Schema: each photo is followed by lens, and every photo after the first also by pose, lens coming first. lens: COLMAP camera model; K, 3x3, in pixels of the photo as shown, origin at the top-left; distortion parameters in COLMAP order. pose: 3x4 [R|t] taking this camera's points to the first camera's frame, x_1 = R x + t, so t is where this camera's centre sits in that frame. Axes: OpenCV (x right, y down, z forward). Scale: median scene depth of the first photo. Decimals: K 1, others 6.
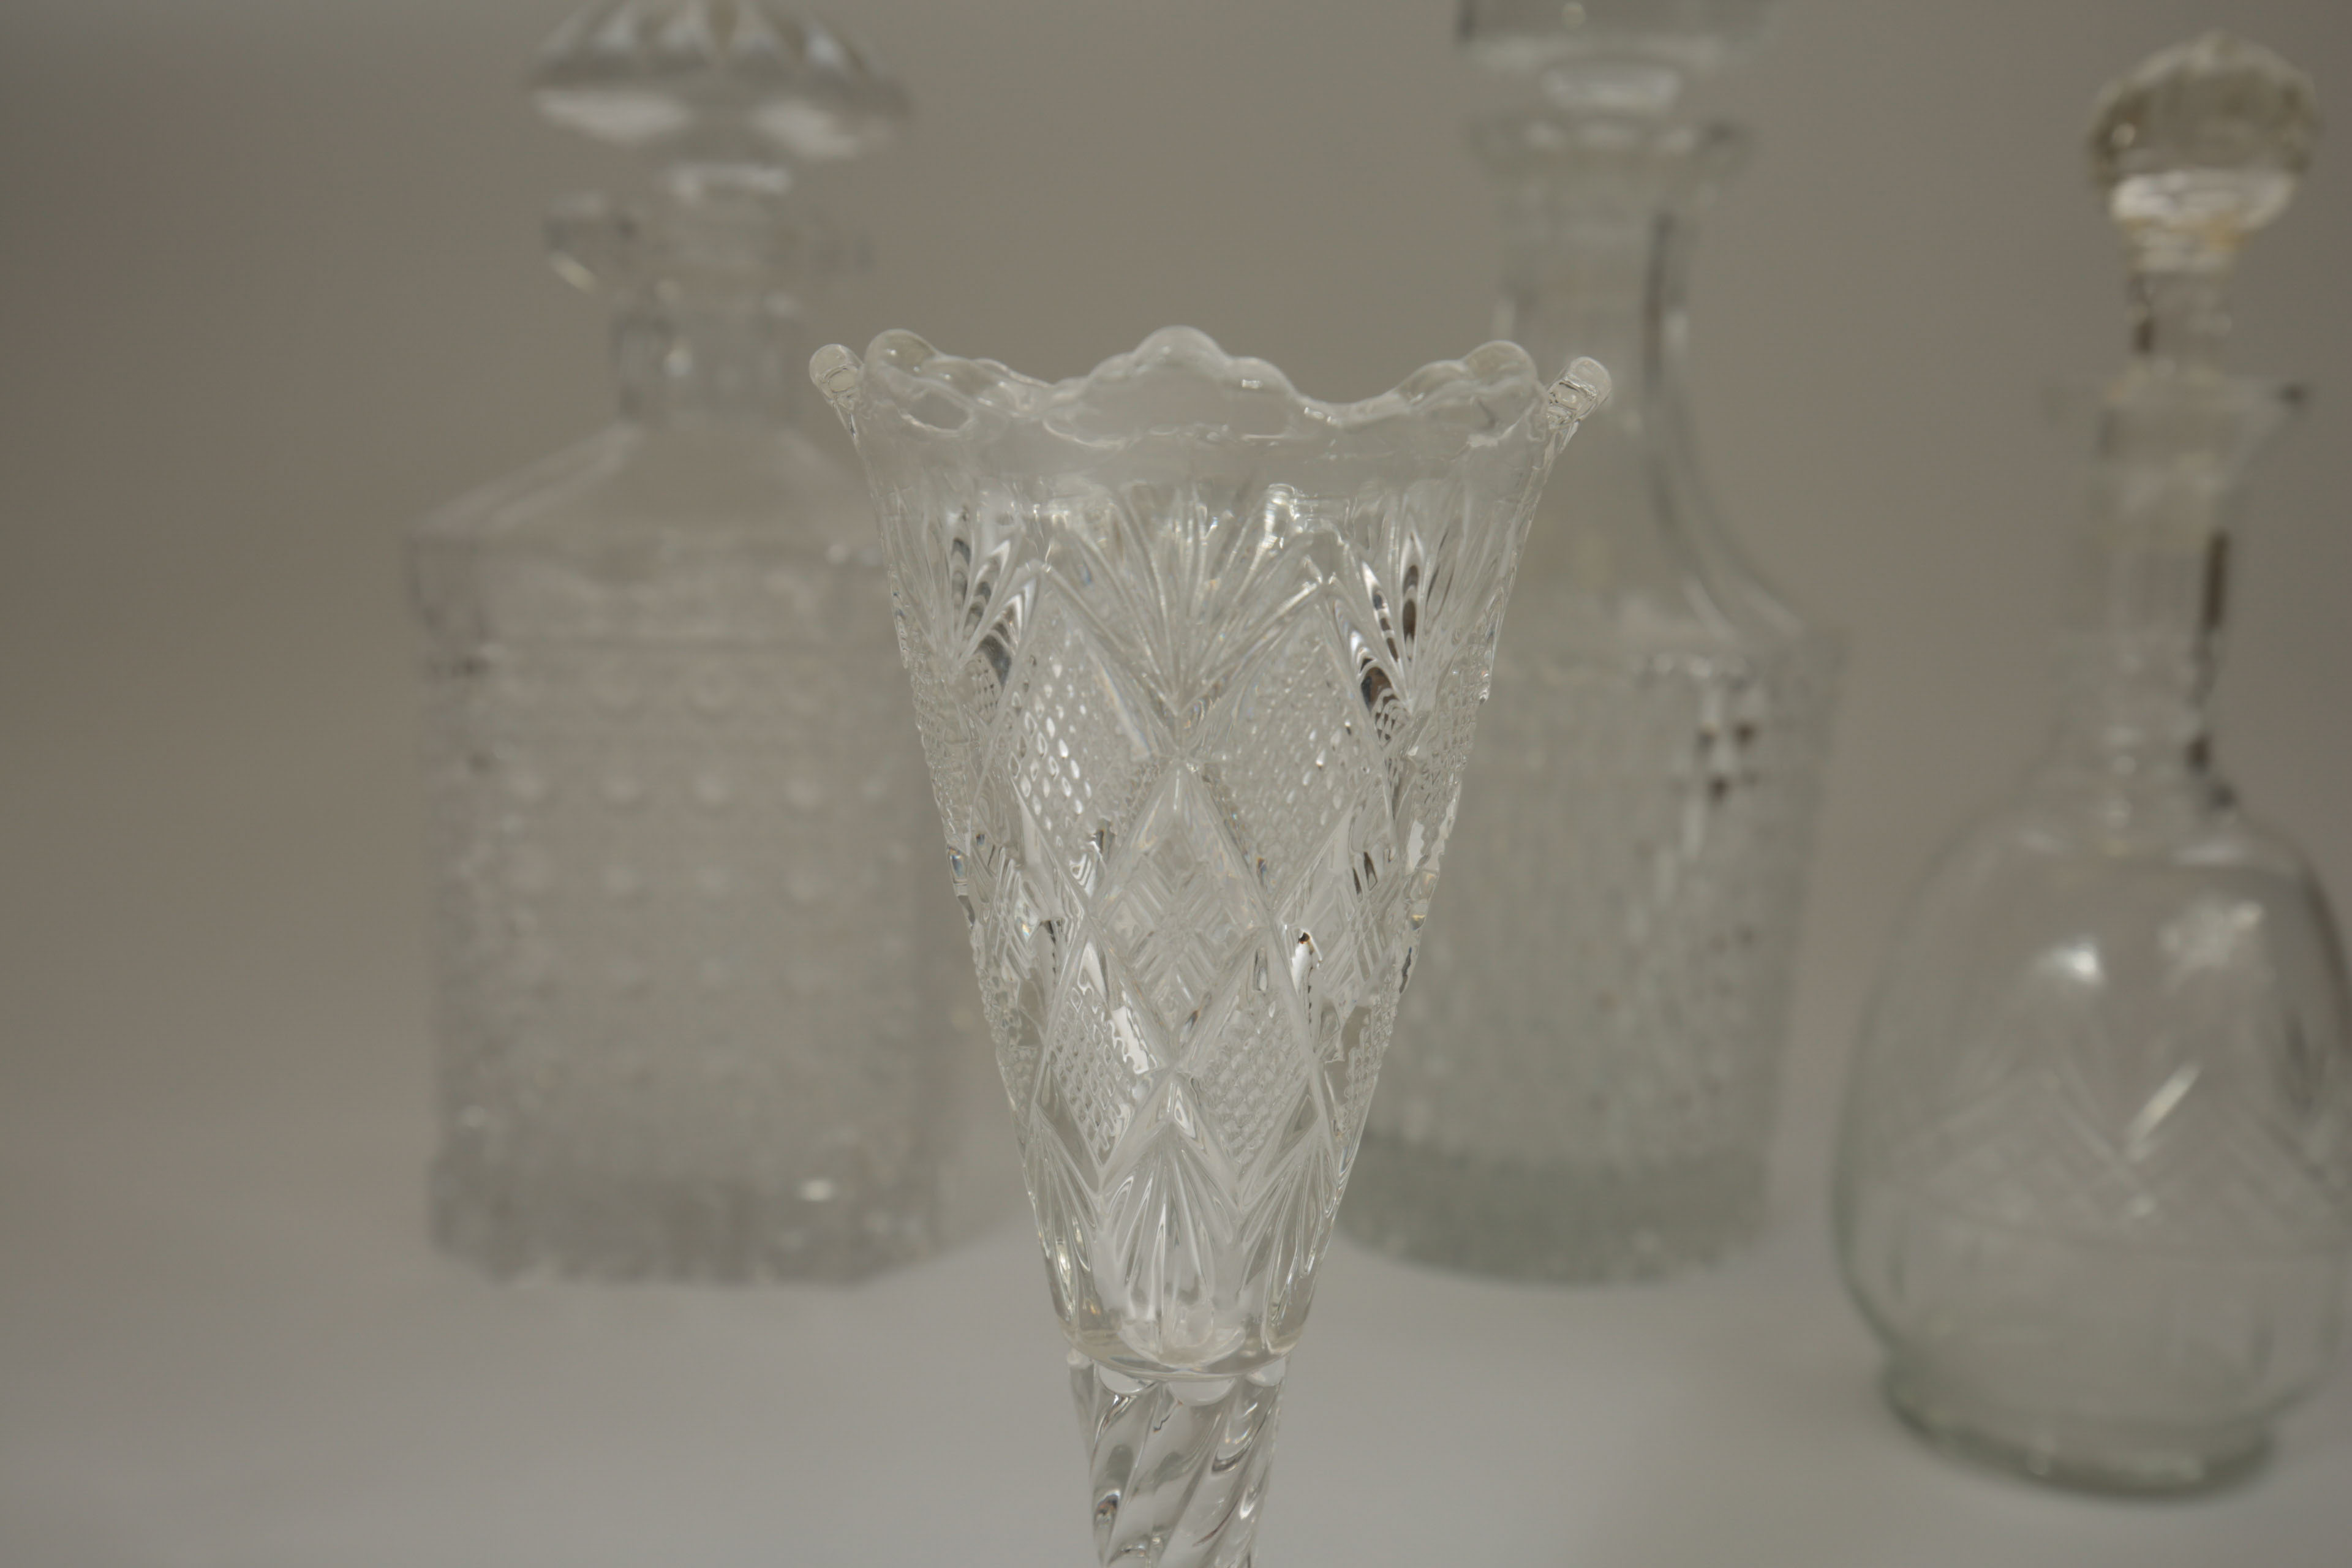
lens RADIAL K [[2217.9, 0, 1188.1], [0, 2217.9, 773.7], [0, 0, 1]] dist [0.044323, 0.000000]
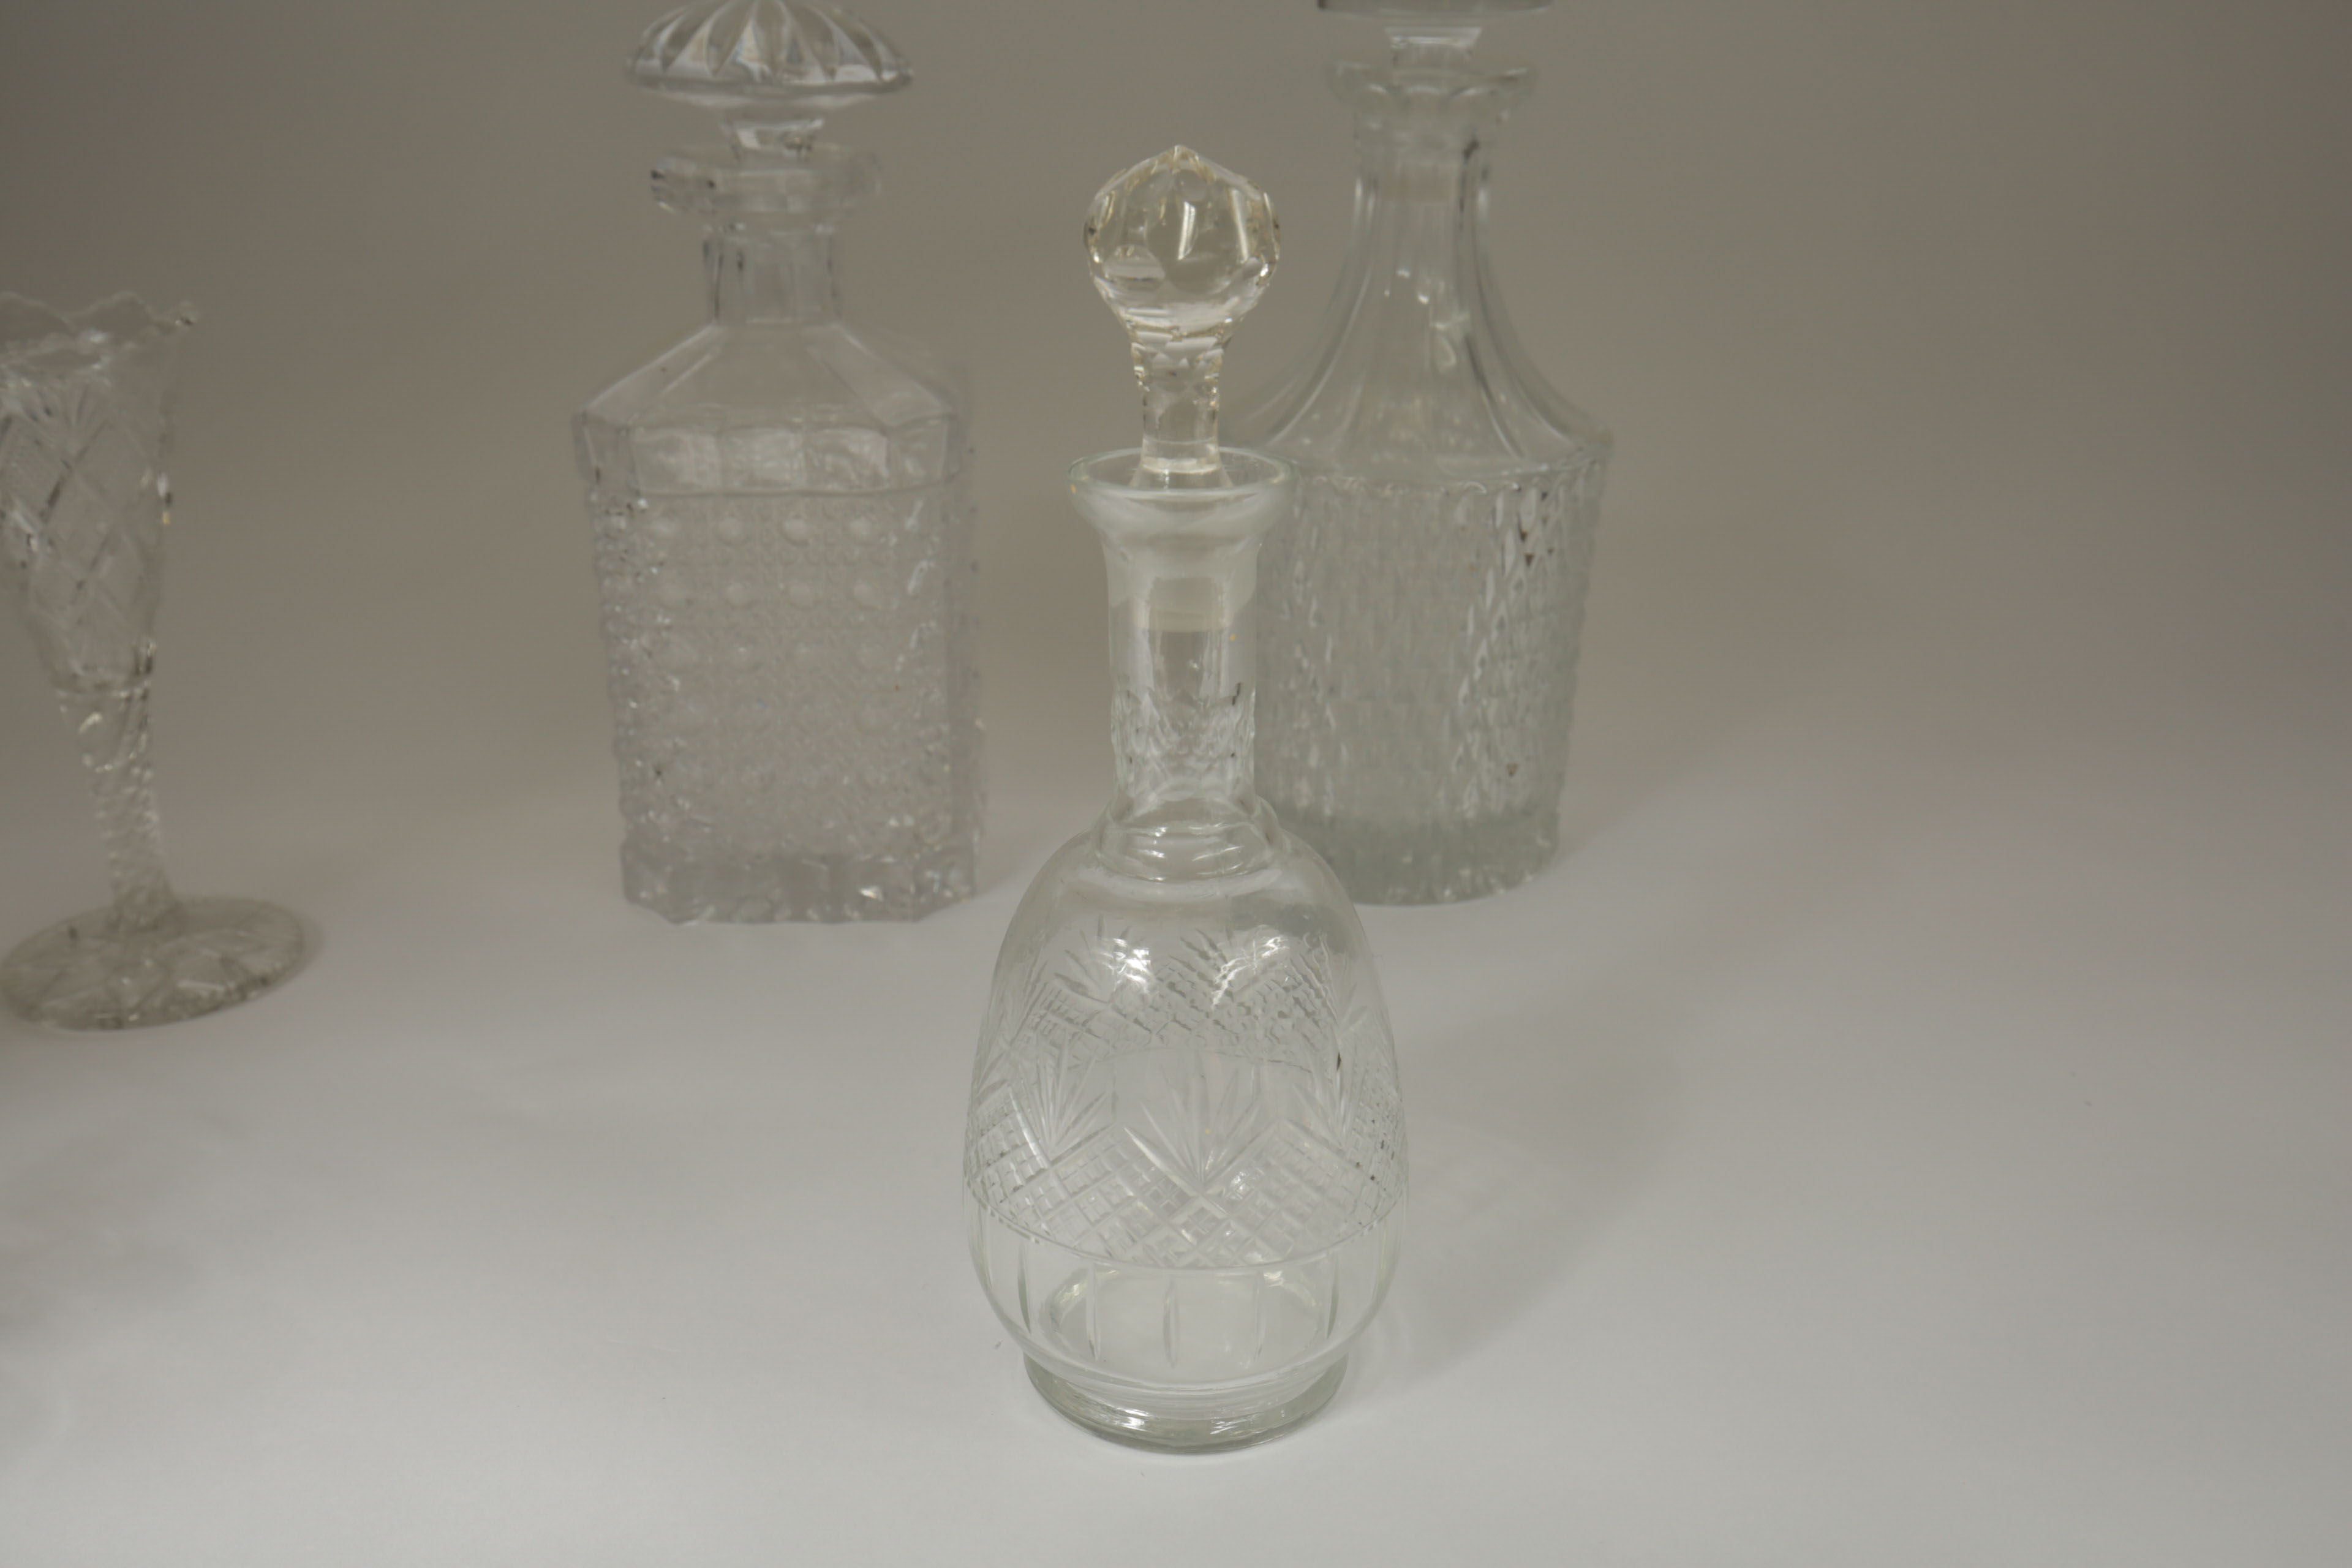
lens RADIAL K [[2217.9, 0, 1180.2], [0, 2217.9, 802.0], [0, 0, 1]] dist [0.044323, 0.000000]
pose [[0.999504, -0.030949, -0.005741, 0.033575], [0.031471, 0.978858, 0.202105, -0.139922], [-0.000635, -0.202185, 0.979347, -0.423676]]
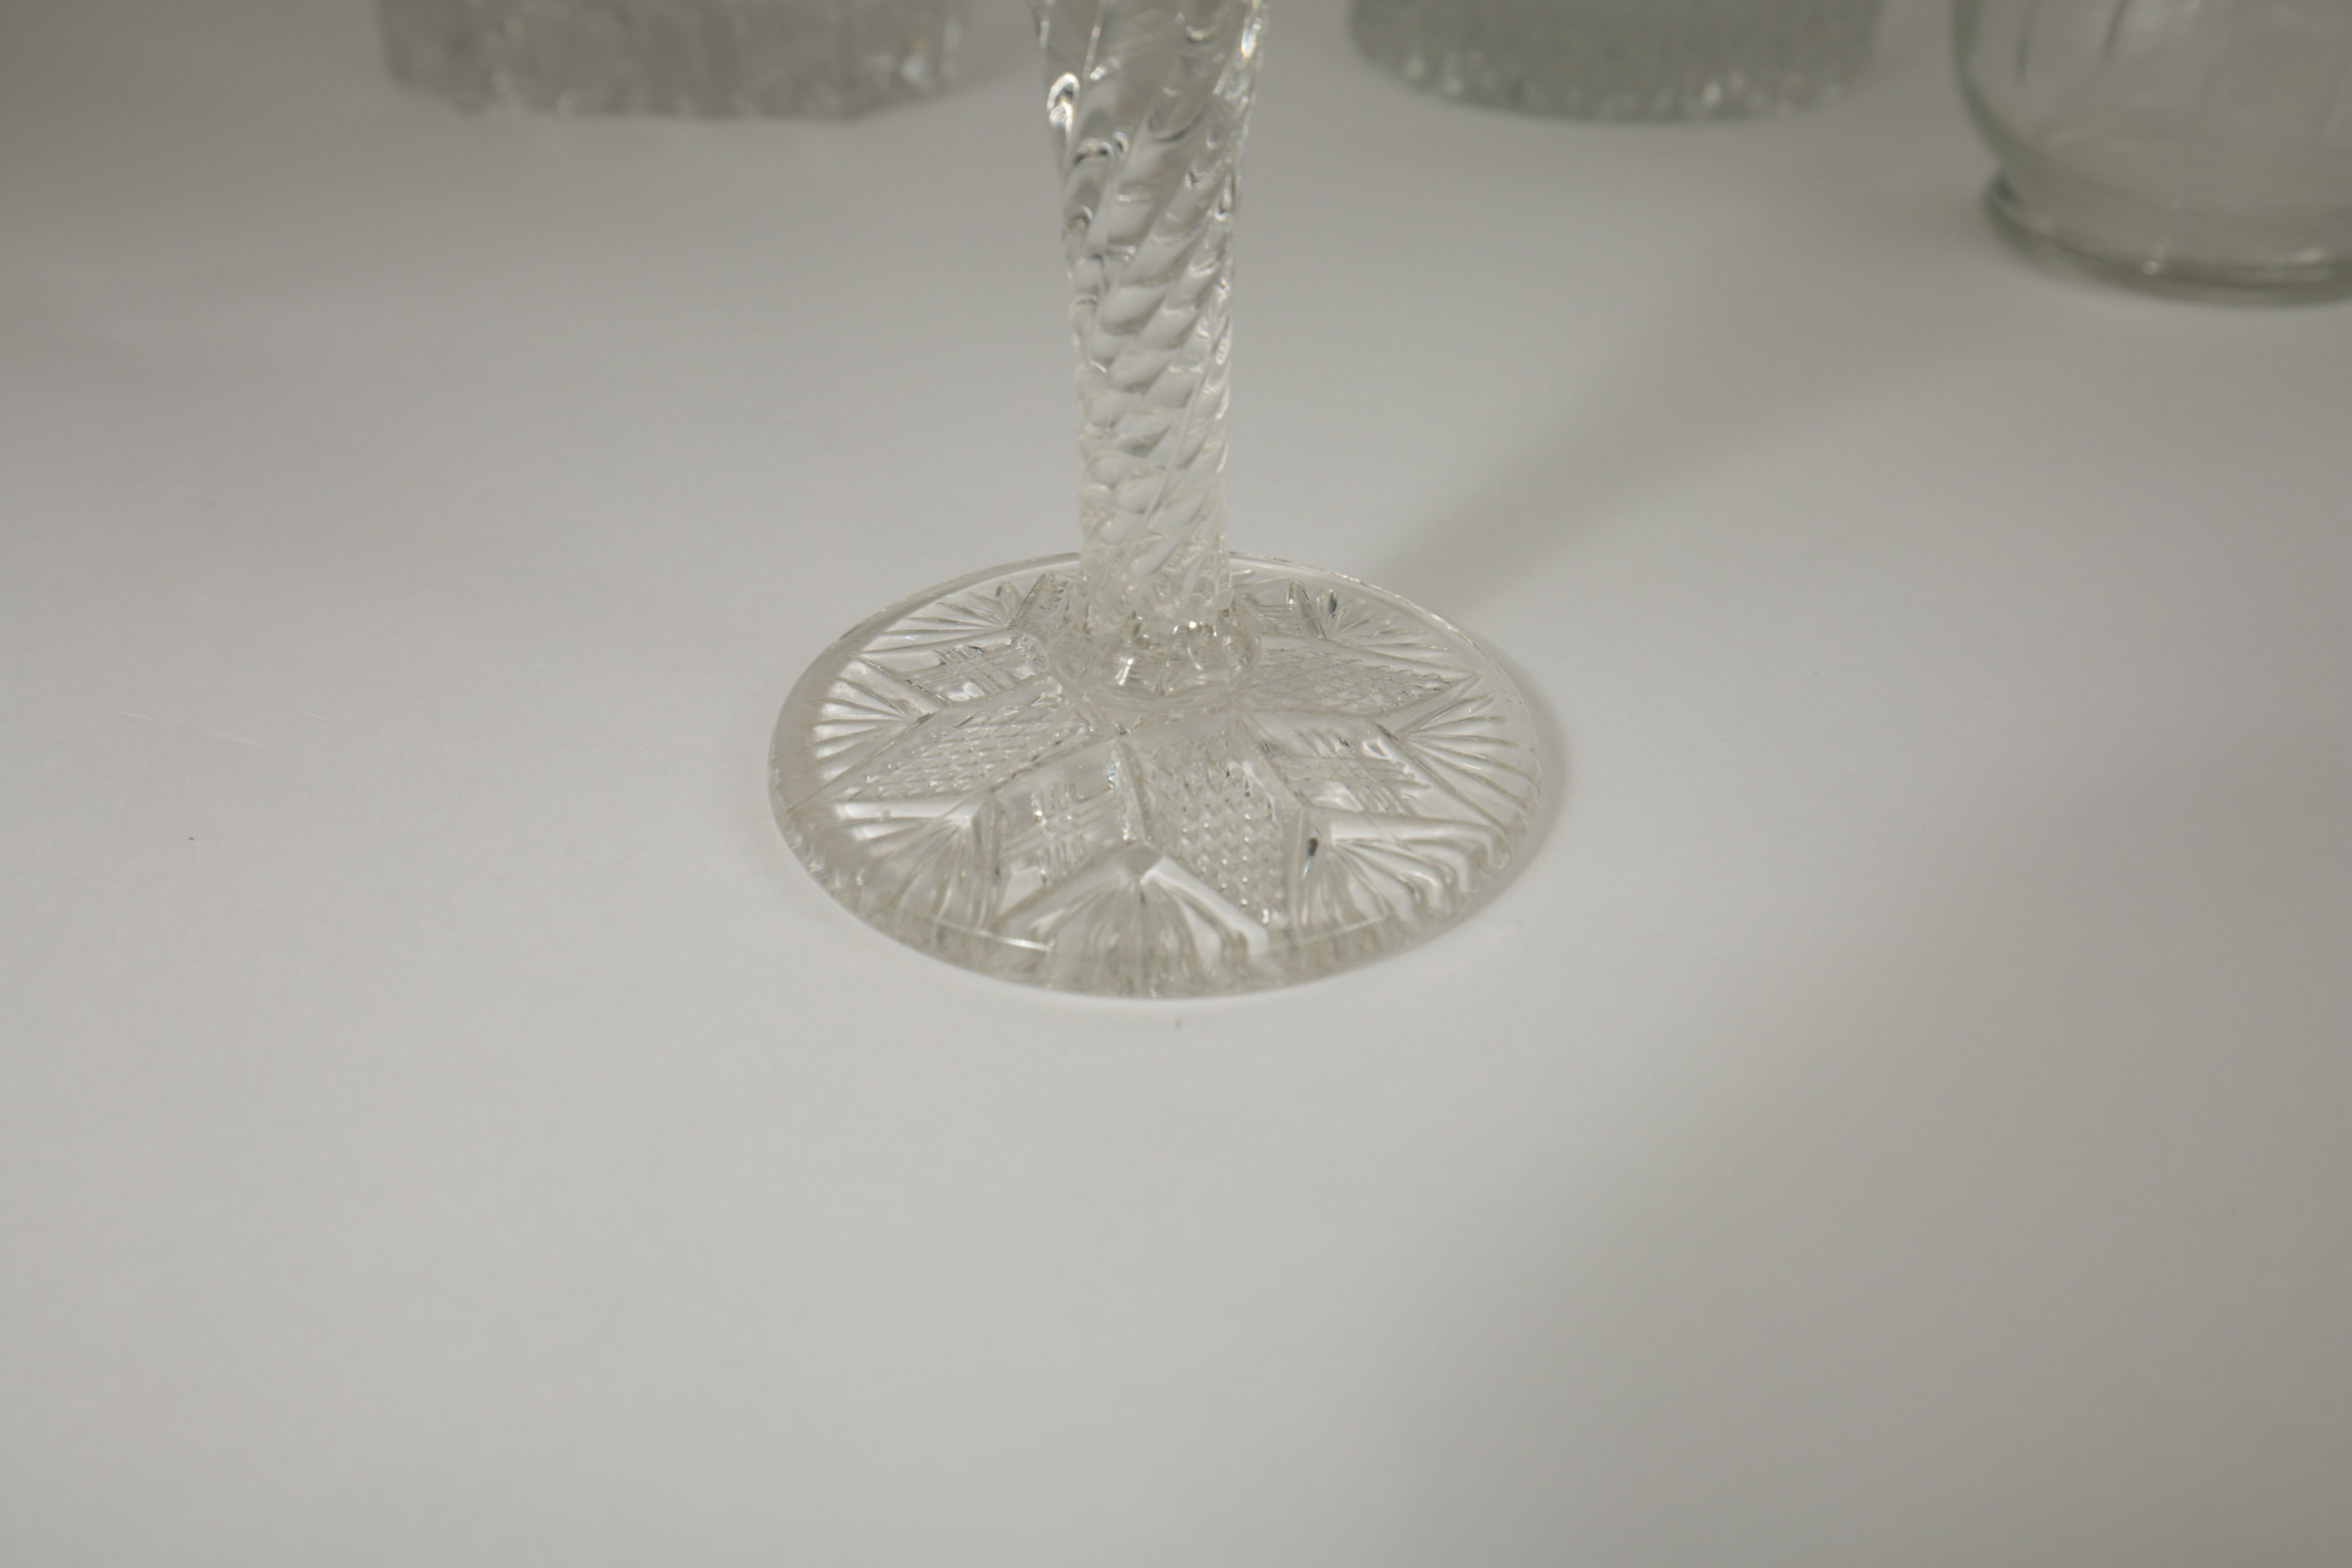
lens RADIAL K [[2217.9, 0, 1165.5], [0, 2217.9, 800.2], [0, 0, 1]] dist [0.044323, 0.000000]
pose [[0.999151, 0.008767, -0.040257, 0.018090], [0.008621, 0.910982, 0.412356, 0.111658], [0.040288, -0.412353, 0.910133, 0.063548]]
